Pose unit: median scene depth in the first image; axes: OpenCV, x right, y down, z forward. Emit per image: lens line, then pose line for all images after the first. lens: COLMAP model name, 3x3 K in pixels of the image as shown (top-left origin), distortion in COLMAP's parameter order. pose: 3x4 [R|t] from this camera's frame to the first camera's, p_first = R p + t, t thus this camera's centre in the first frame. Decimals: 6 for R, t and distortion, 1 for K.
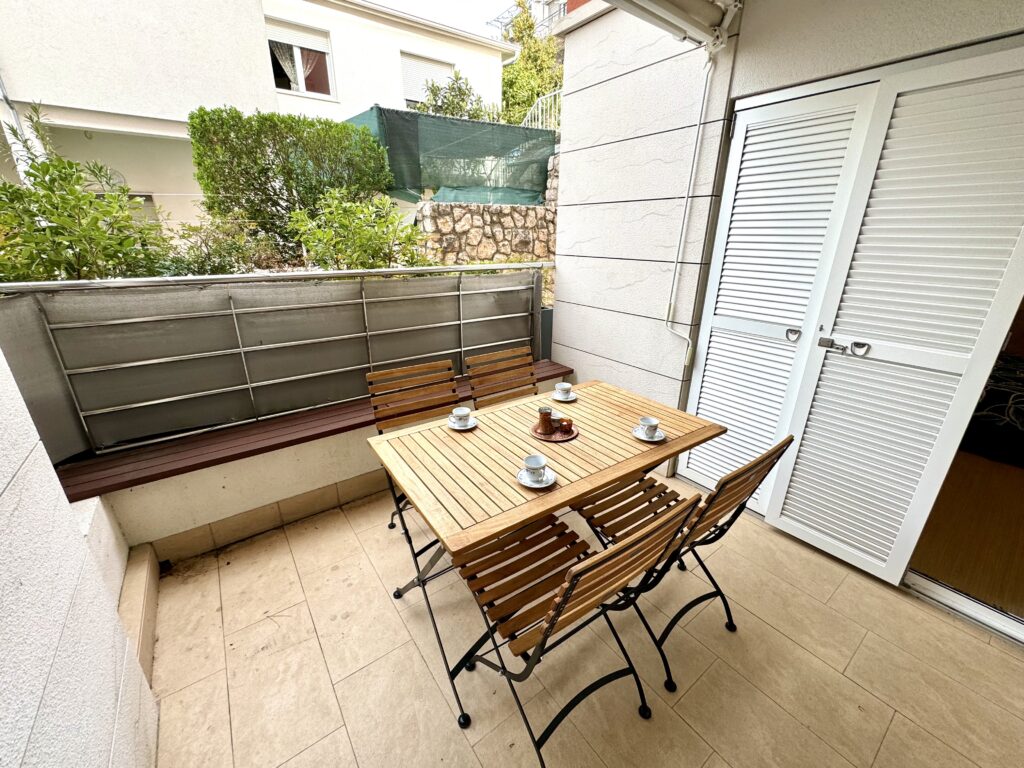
lens RADIAL K [[412.4, 0, 511.8], [0, 412.4, 388.1], [0, 0, 1]] dist [0.002760, 0.000187]
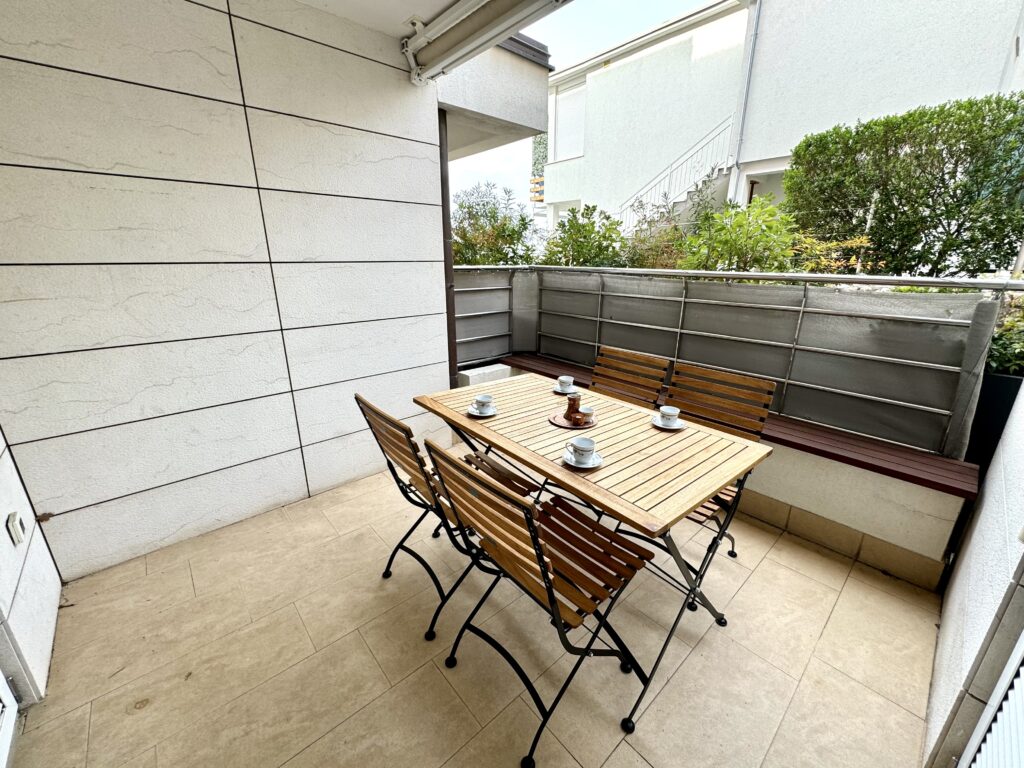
lens RADIAL K [[412.4, 0, 514.6], [0, 412.4, 384.5], [0, 0, 1]] dist [0.002760, 0.000187]
pose [[0.096016, 0.290909, -0.951921, 0.792363], [-0.353628, 0.903921, 0.240571, -0.127763], [0.930445, 0.313527, 0.189665, 0.508067]]
